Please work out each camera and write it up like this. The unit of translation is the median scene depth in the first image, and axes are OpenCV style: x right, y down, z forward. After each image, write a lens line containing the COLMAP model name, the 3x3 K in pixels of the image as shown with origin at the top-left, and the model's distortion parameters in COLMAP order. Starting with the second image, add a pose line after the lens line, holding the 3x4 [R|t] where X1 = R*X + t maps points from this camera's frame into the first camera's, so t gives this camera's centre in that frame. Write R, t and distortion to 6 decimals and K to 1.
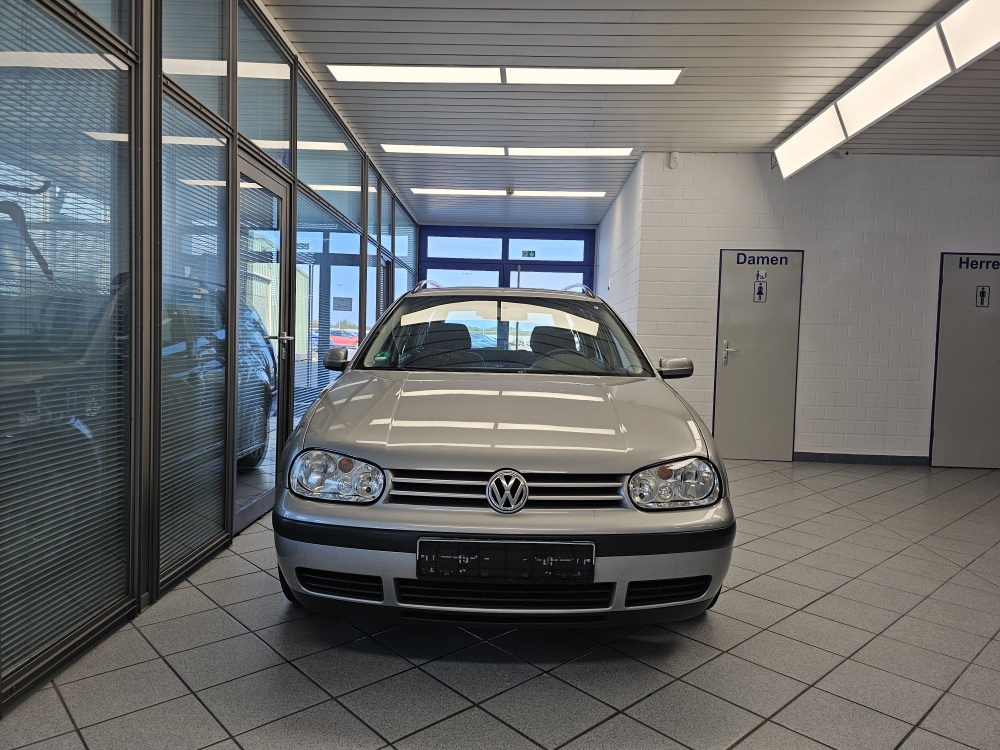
lens RADIAL K [[676.4, 0, 494.5], [0, 676.4, 369.6], [0, 0, 1]] dist [0.059416, -0.069288]
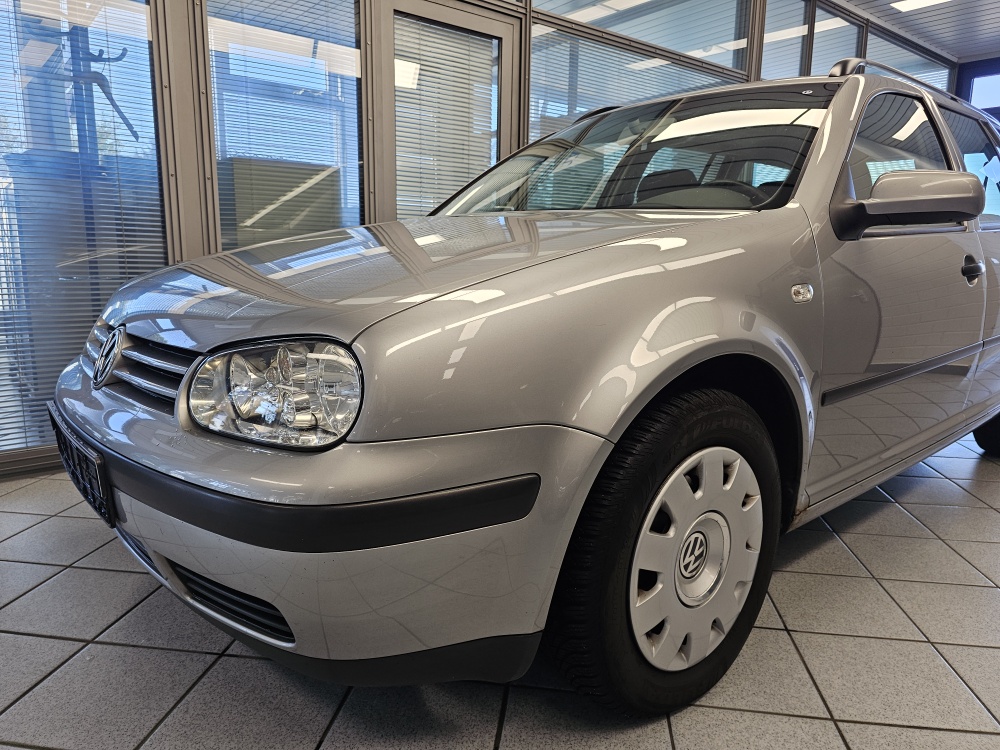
lens RADIAL K [[676.4, 0, 494.5], [0, 676.4, 369.6], [0, 0, 1]] dist [0.059416, -0.069288]
pose [[0.632962, 0.117981, -0.765141, 0.285746], [-0.032042, 0.991465, 0.126372, 0.036756], [0.773520, -0.055472, 0.631340, 0.329406]]
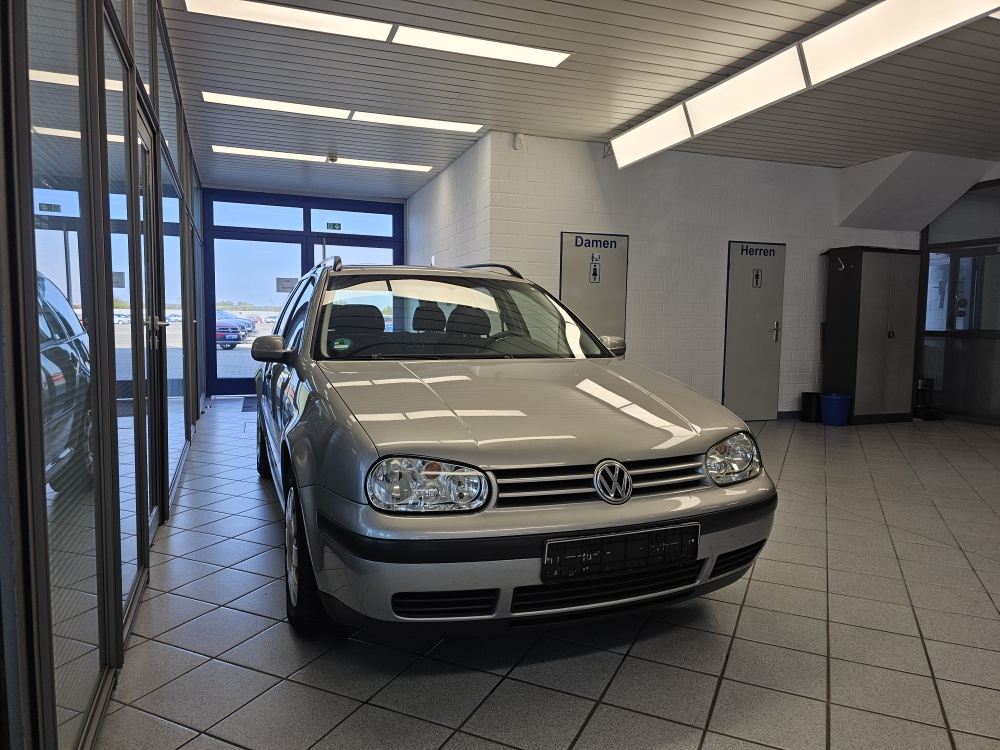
lens RADIAL K [[679.6, 0, 500.0], [0, 679.6, 375.0], [0, 0, 1]] dist [0.079280, -0.106264]
pose [[0.923622, -0.044696, 0.380690, -0.190105], [0.028215, 0.998412, 0.048767, -0.010400], [-0.382265, -0.034301, 0.923416, 0.059763]]
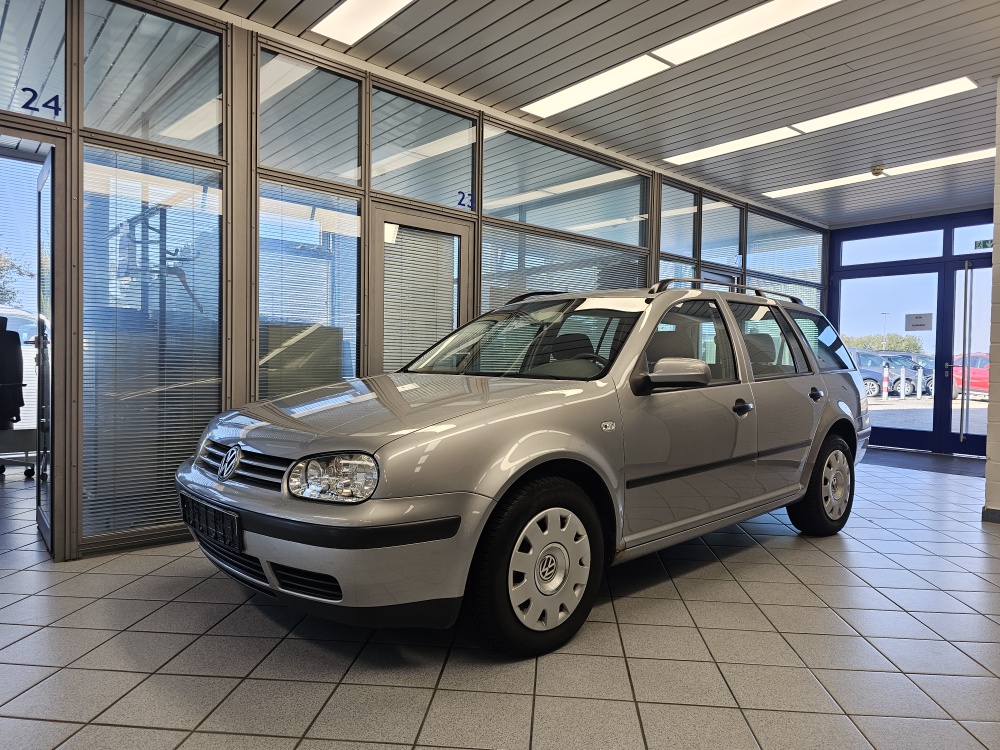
lens RADIAL K [[671.3, 0, 498.2], [0, 671.3, 380.2], [0, 0, 1]] dist [0.079380, -0.069598]
pose [[0.666410, 0.004908, -0.745569, 0.457153], [-0.031944, 0.999248, -0.021974, 0.017626], [0.744901, 0.038460, 0.666066, 0.210221]]
